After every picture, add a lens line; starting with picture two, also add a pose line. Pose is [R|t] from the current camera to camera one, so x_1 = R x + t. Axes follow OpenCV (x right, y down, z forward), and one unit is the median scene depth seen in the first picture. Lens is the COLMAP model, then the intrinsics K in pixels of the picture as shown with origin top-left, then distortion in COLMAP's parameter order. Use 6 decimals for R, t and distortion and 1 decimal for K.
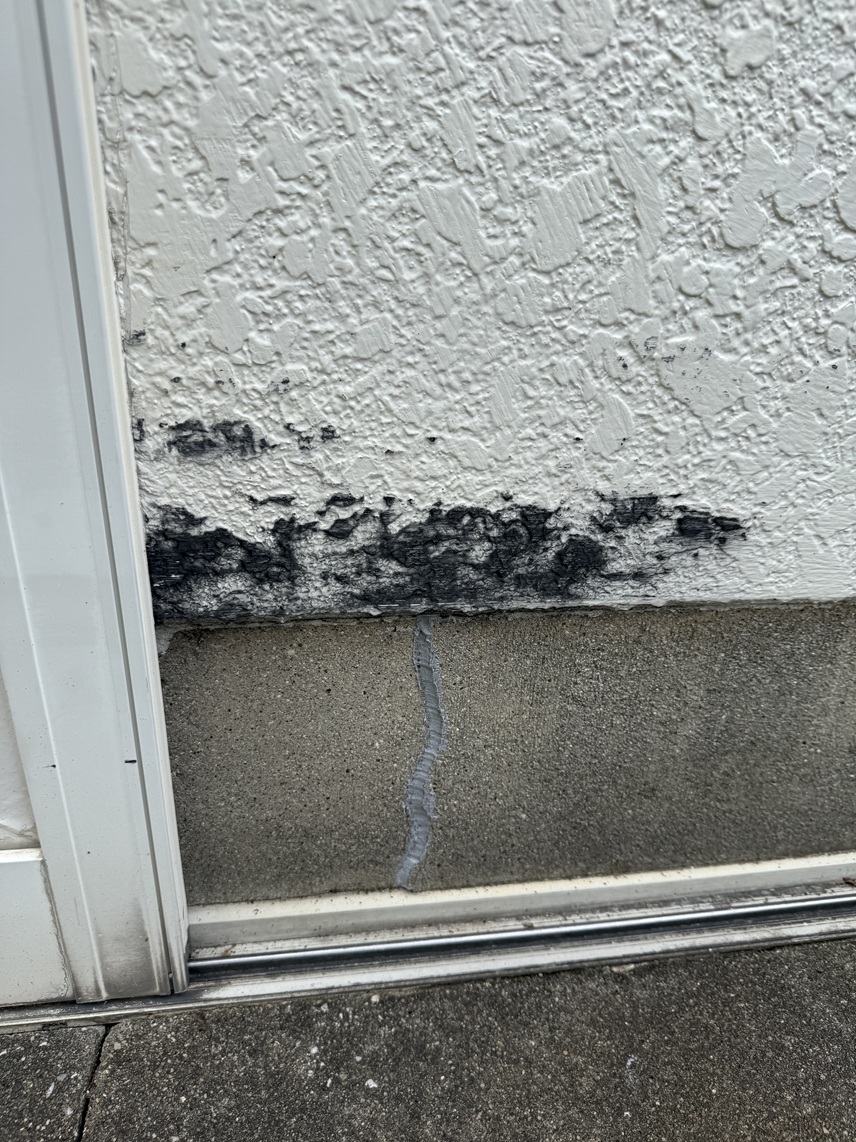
lens RADIAL K [[811.5, 0, 431.5], [0, 811.5, 576.7], [0, 0, 1]] dist [0.092444, -0.179916]
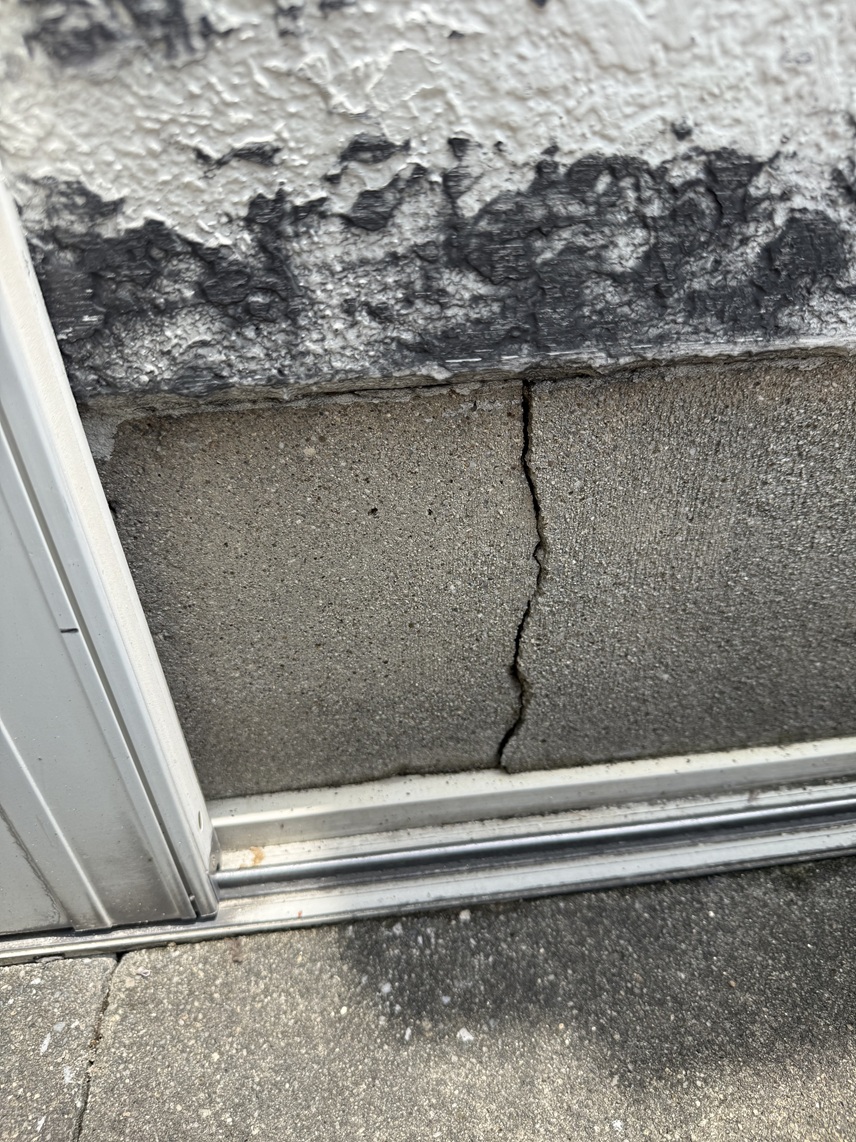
lens RADIAL K [[811.5, 0, 431.5], [0, 811.5, 576.7], [0, 0, 1]] dist [0.092444, -0.179916]
pose [[0.996149, -0.030615, -0.082156, -0.031093], [0.047992, 0.974606, 0.218725, 0.054634], [0.073373, -0.221826, 0.972322, 0.379566]]
